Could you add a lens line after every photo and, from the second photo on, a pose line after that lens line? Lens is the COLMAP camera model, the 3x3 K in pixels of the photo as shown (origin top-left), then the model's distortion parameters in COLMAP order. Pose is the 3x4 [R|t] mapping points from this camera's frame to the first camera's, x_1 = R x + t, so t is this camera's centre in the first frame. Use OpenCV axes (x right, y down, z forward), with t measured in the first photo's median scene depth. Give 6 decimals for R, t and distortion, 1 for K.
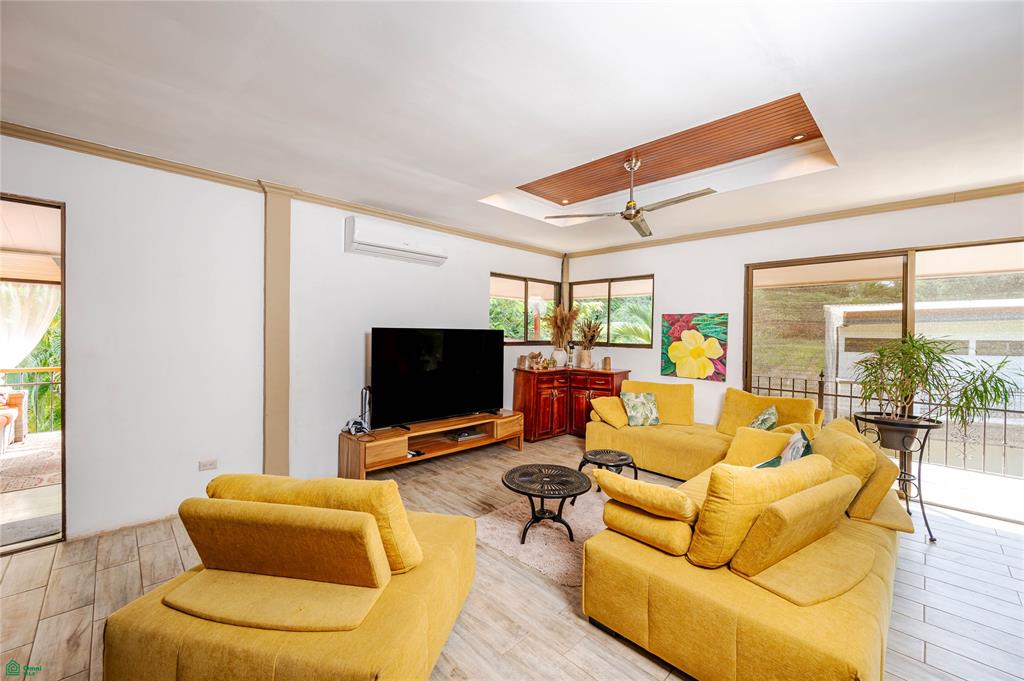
lens RADIAL K [[408.1, 0, 514.4], [0, 408.1, 336.6], [0, 0, 1]] dist [-0.000021, -0.000167]
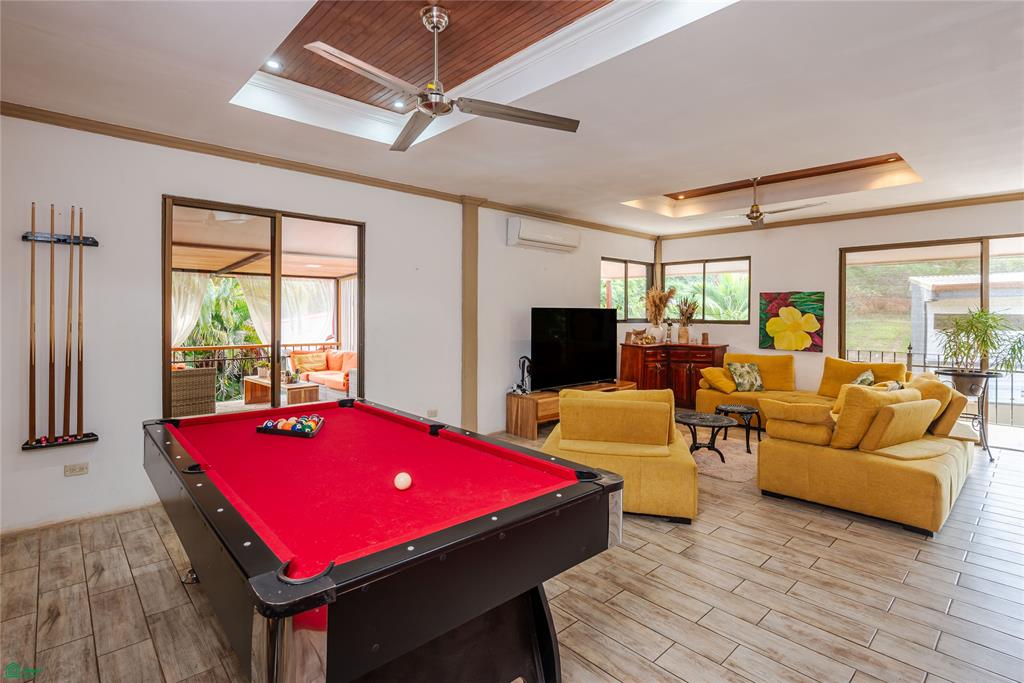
lens RADIAL K [[498.8, 0, 498.8], [0, 498.8, 315.4], [0, 0, 1]] dist [-0.002362, -0.000416]
pose [[0.999137, -0.010488, -0.040181, -0.300680], [0.010320, 0.999937, -0.004384, 0.004882], [0.040224, 0.003965, 0.999183, -0.386597]]
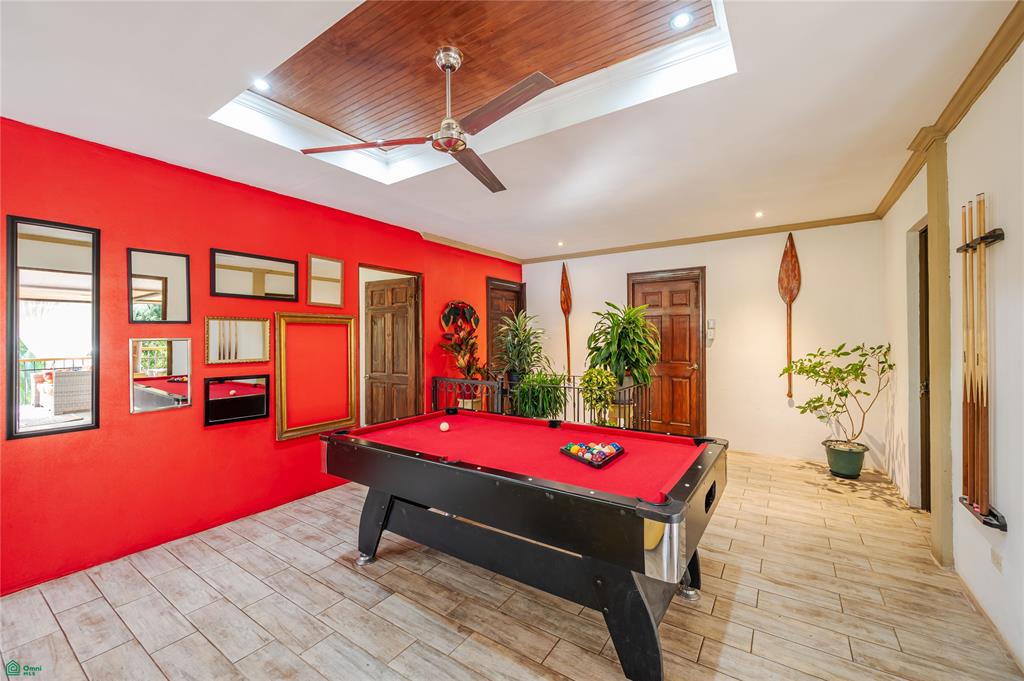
lens RADIAL K [[408.1, 0, 514.4], [0, 408.1, 336.6], [0, 0, 1]] dist [-0.000021, -0.000167]
pose [[-0.981779, -0.007990, -0.189859, -0.368591], [-0.008760, 0.999956, 0.003216, -0.006967], [0.189825, 0.004821, -0.981806, 0.531250]]
